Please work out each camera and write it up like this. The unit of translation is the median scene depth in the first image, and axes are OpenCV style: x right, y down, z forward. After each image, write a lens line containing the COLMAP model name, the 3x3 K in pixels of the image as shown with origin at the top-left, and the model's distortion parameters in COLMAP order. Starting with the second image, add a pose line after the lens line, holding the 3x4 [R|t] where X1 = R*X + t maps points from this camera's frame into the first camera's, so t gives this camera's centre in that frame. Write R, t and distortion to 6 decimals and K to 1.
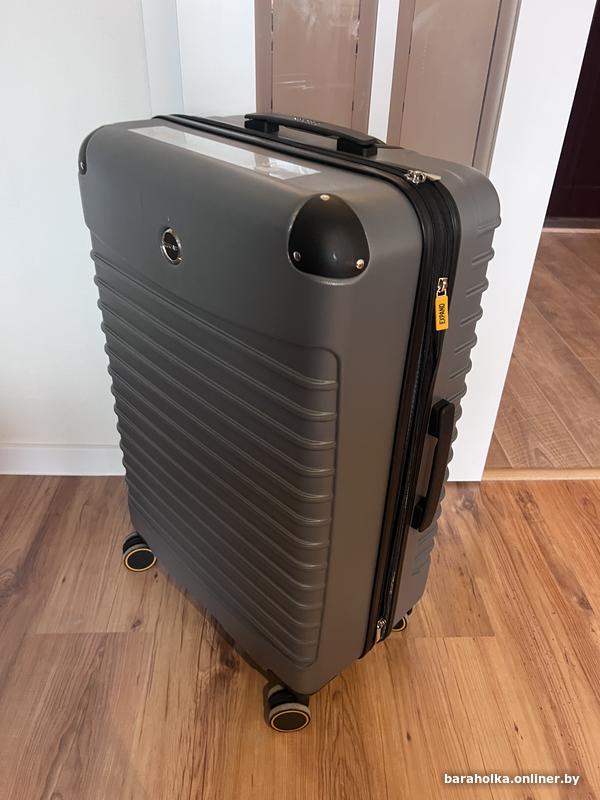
lens RADIAL K [[598.8, 0, 298.5], [0, 598.8, 402.3], [0, 0, 1]] dist [0.024426, -0.016851]
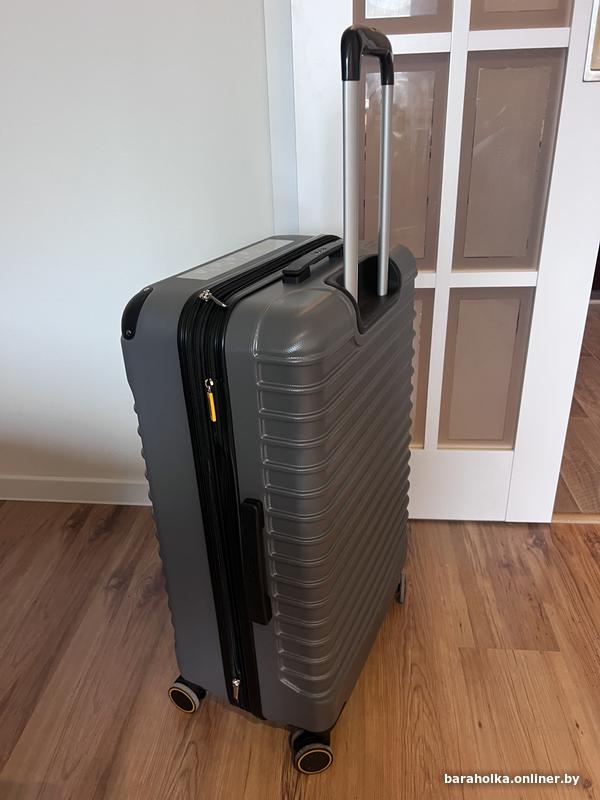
lens RADIAL K [[598.8, 0, 299.7], [0, 598.8, 397.8], [0, 0, 1]] dist [0.024426, -0.016851]
pose [[0.990261, -0.000828, -0.139224, -0.000151], [-0.017521, 0.991291, -0.130519, 0.067339], [0.138119, 0.131687, 0.981622, -0.223447]]
